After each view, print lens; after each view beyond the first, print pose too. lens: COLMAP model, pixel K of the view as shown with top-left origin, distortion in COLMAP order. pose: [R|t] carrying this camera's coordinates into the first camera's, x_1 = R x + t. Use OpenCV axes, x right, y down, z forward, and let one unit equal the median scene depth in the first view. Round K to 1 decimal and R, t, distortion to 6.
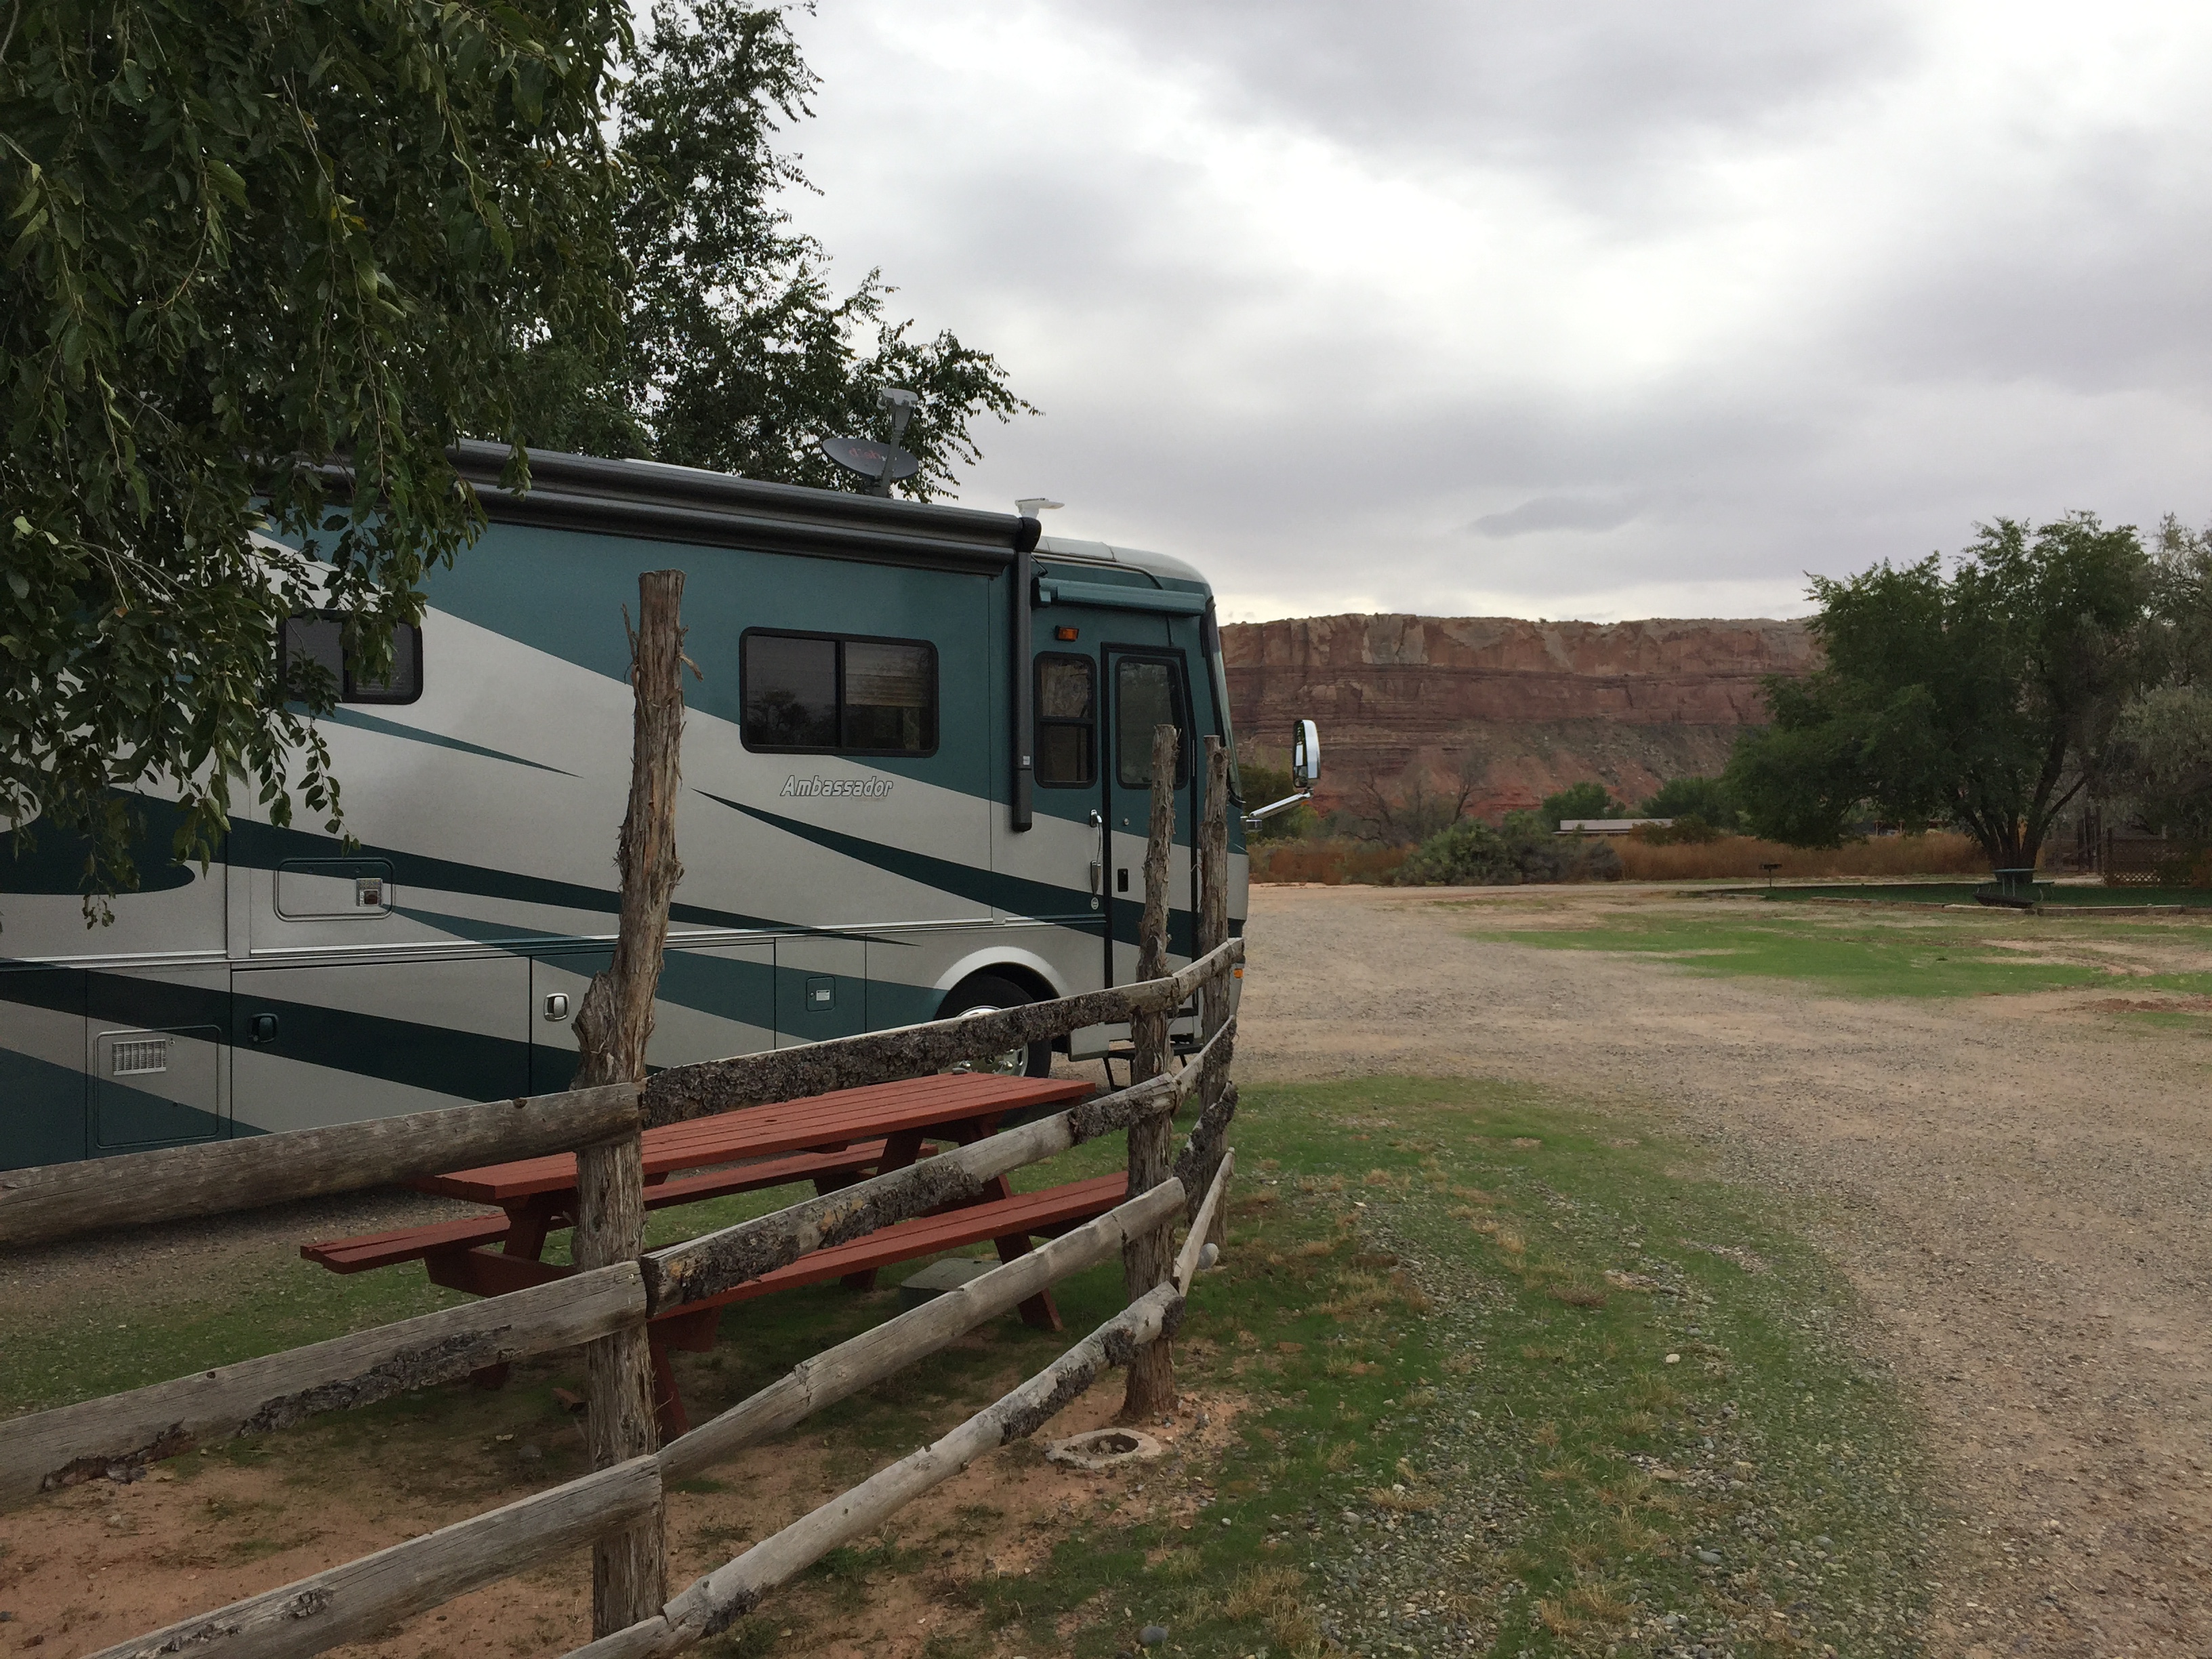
lens RADIAL K [[1911.5, 0, 1096.4], [0, 1911.5, 861.1], [0, 0, 1]] dist [0.150750, -0.164943]
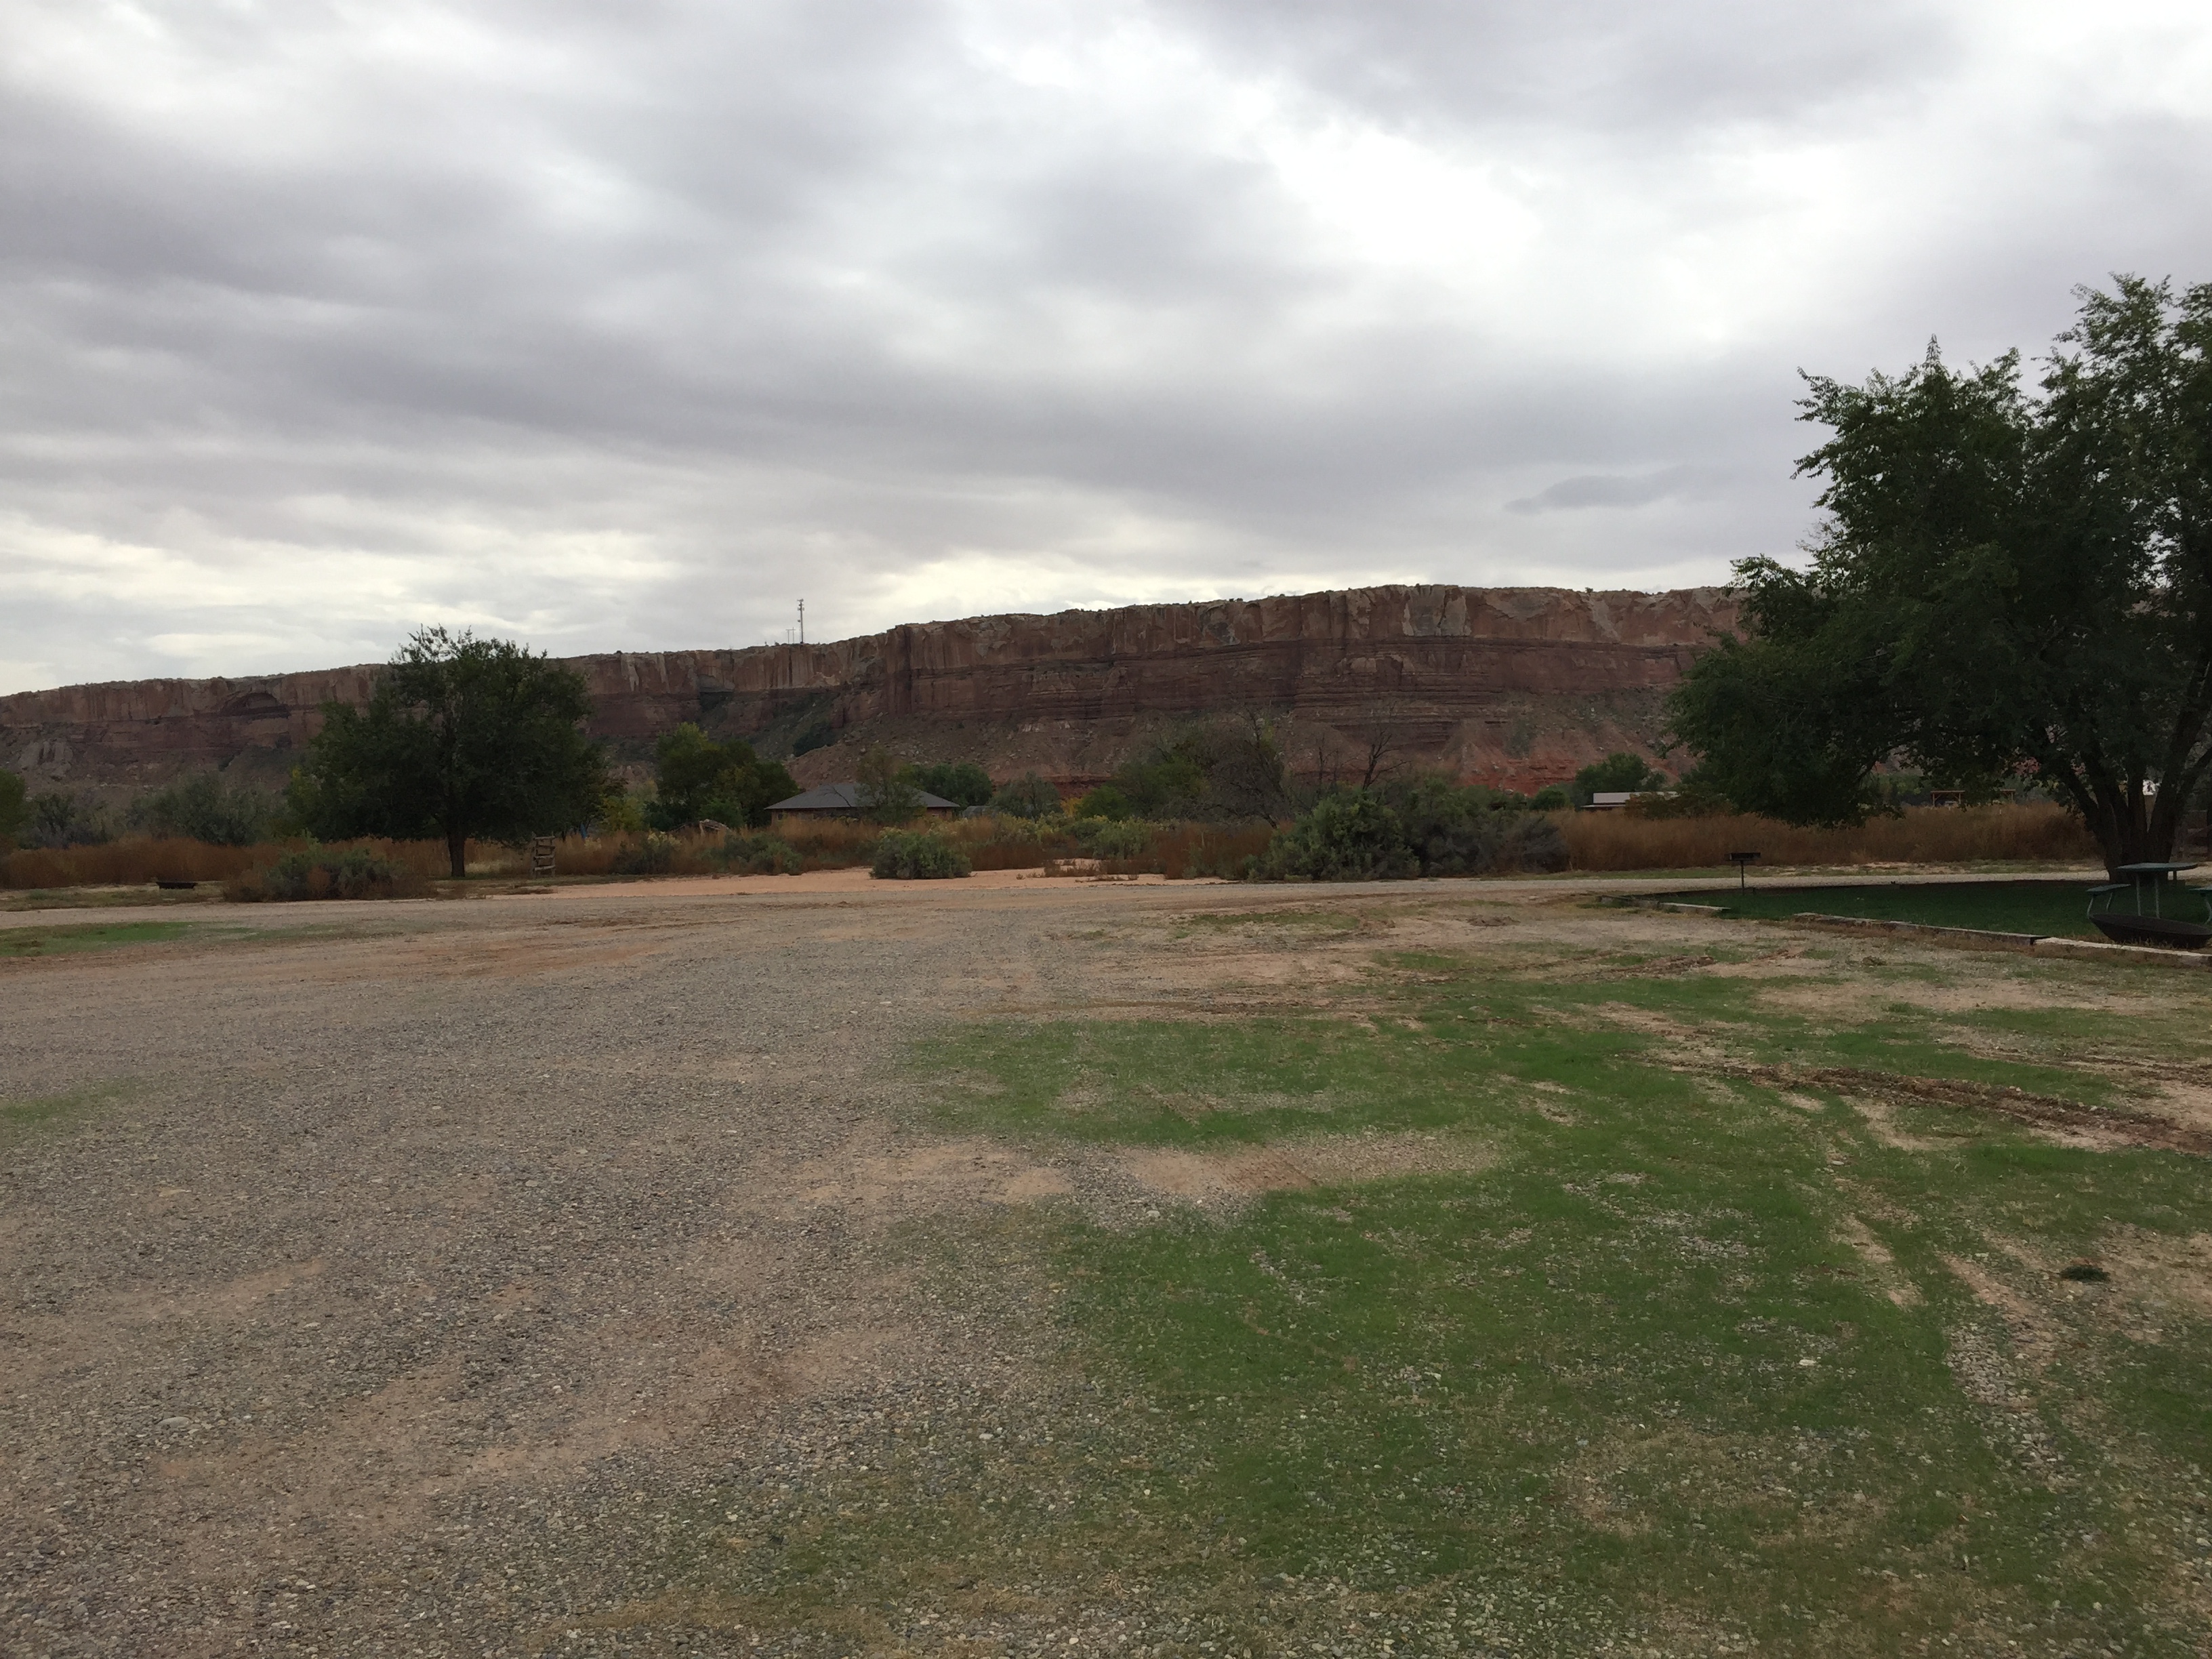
lens RADIAL K [[1858.3, 0, 1106.0], [0, 1858.3, 829.5], [0, 0, 1]] dist [0.092118, -0.004949]
pose [[0.999389, -0.008058, -0.033998, 0.128737], [0.007895, 0.999957, -0.004919, -0.003307], [0.034036, 0.004648, 0.999410, 0.307595]]
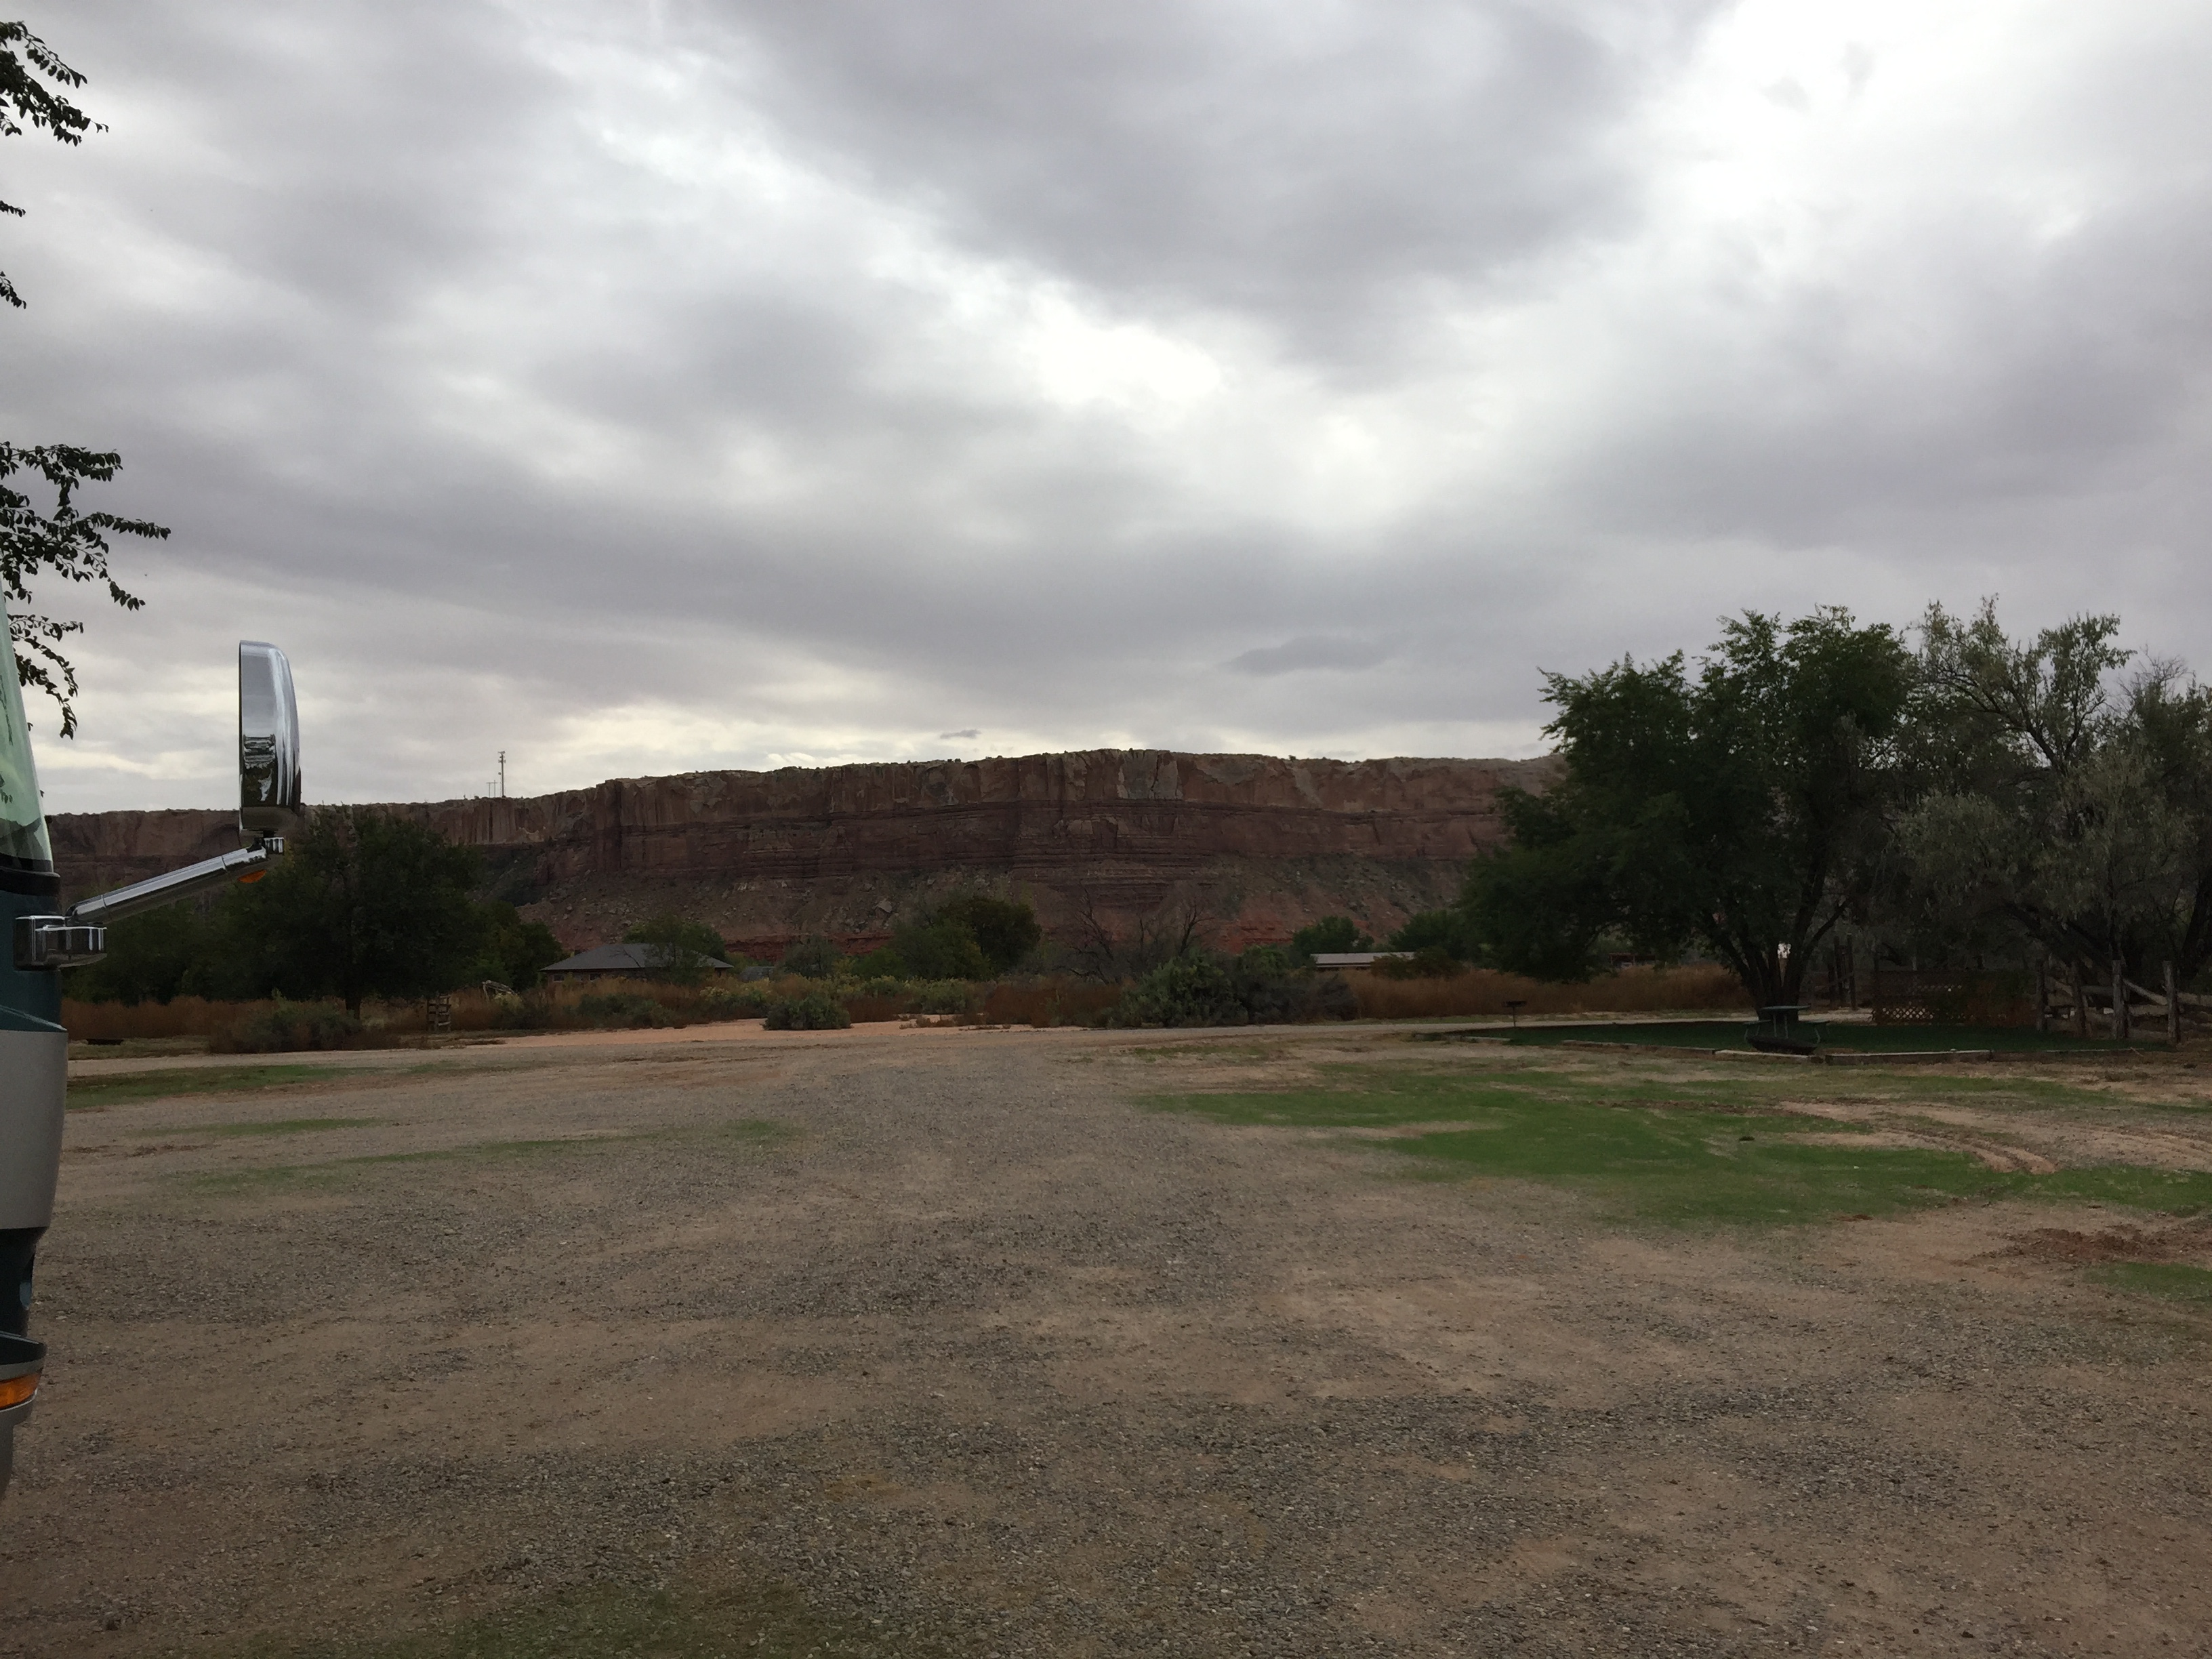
lens RADIAL K [[1911.5, 0, 1096.4], [0, 1911.5, 861.1], [0, 0, 1]] dist [0.150750, -0.164943]
pose [[0.992572, -0.001644, 0.121651, 0.044333], [0.010313, 0.997447, -0.070663, -0.001518], [-0.121224, 0.071393, 0.990054, 0.128634]]
